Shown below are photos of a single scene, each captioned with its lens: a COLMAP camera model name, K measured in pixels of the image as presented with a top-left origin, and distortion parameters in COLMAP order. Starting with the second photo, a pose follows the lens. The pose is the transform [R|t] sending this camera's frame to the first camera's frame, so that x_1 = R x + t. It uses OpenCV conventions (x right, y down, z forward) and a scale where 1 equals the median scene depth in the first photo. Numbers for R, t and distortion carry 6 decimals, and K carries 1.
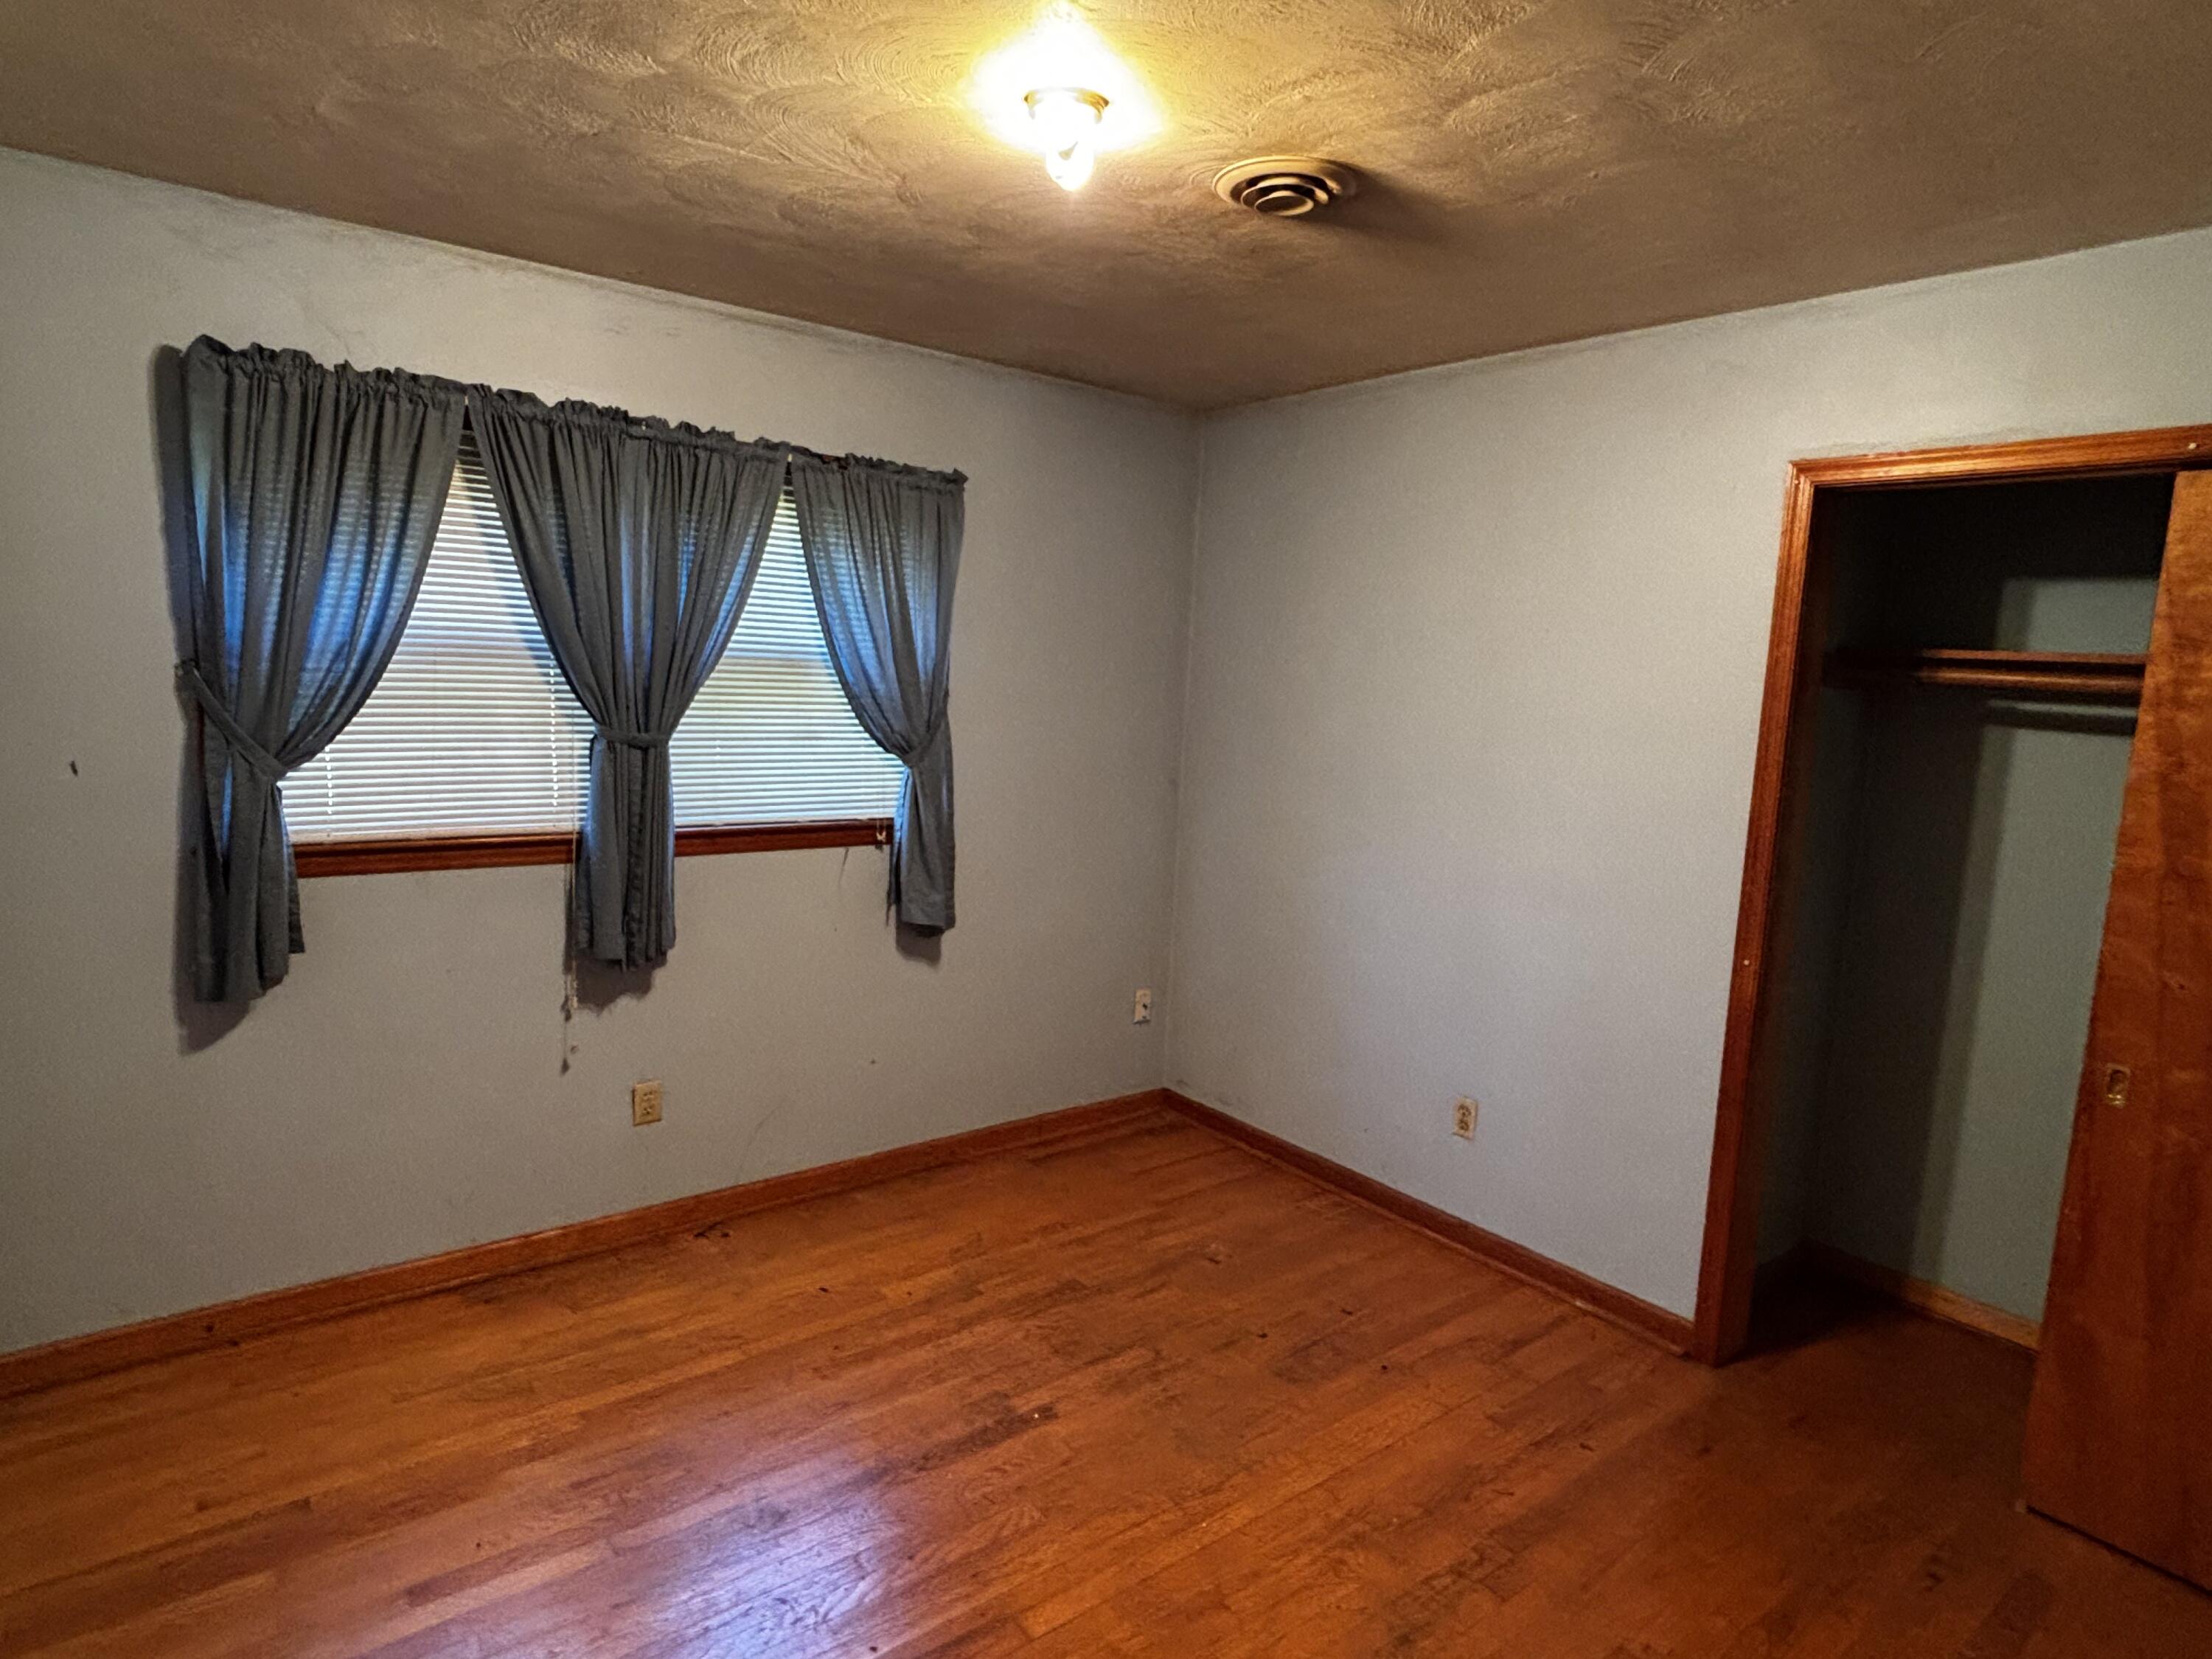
lens RADIAL K [[1268.3, 0, 1098.2], [0, 1268.3, 817.6], [0, 0, 1]] dist [-0.008127, 0.016544]
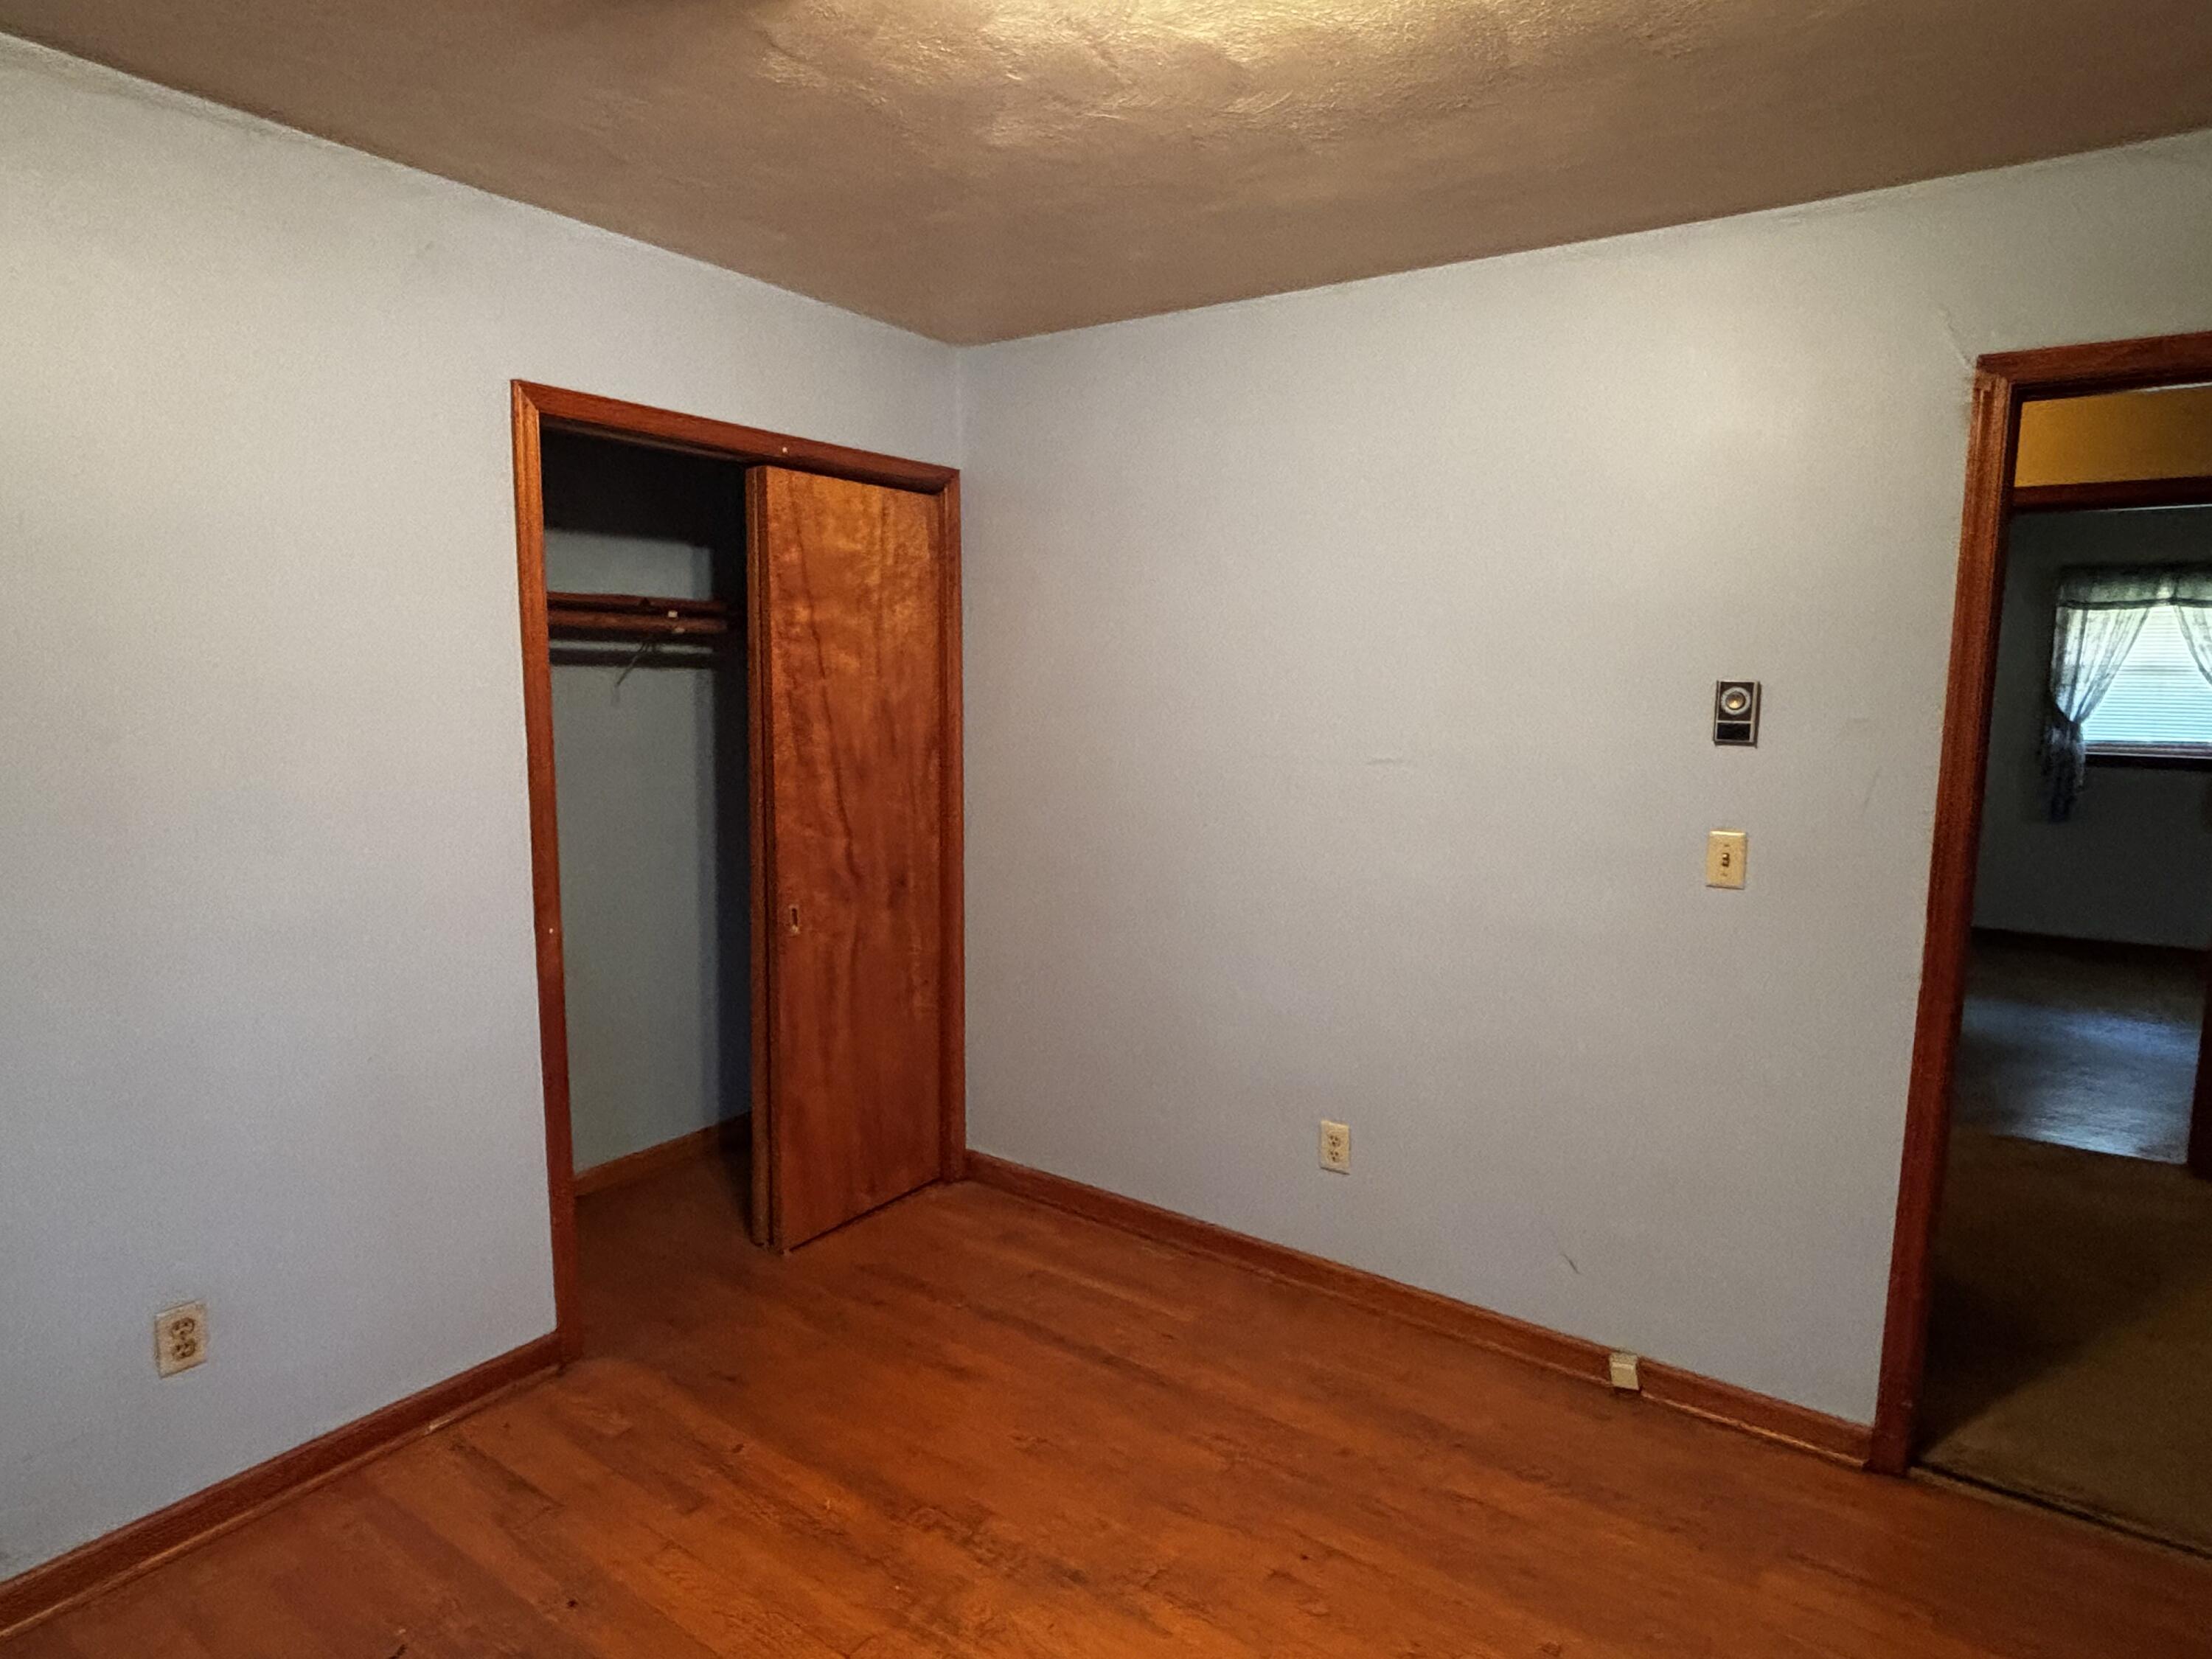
lens RADIAL K [[1268.3, 0, 1098.2], [0, 1268.3, 817.6], [0, 0, 1]] dist [-0.008127, 0.016544]
pose [[-0.268589, -0.171271, 0.947906, -0.435998], [0.096564, 0.974321, 0.203405, -0.109610], [-0.958403, 0.146166, -0.245153, 0.789824]]
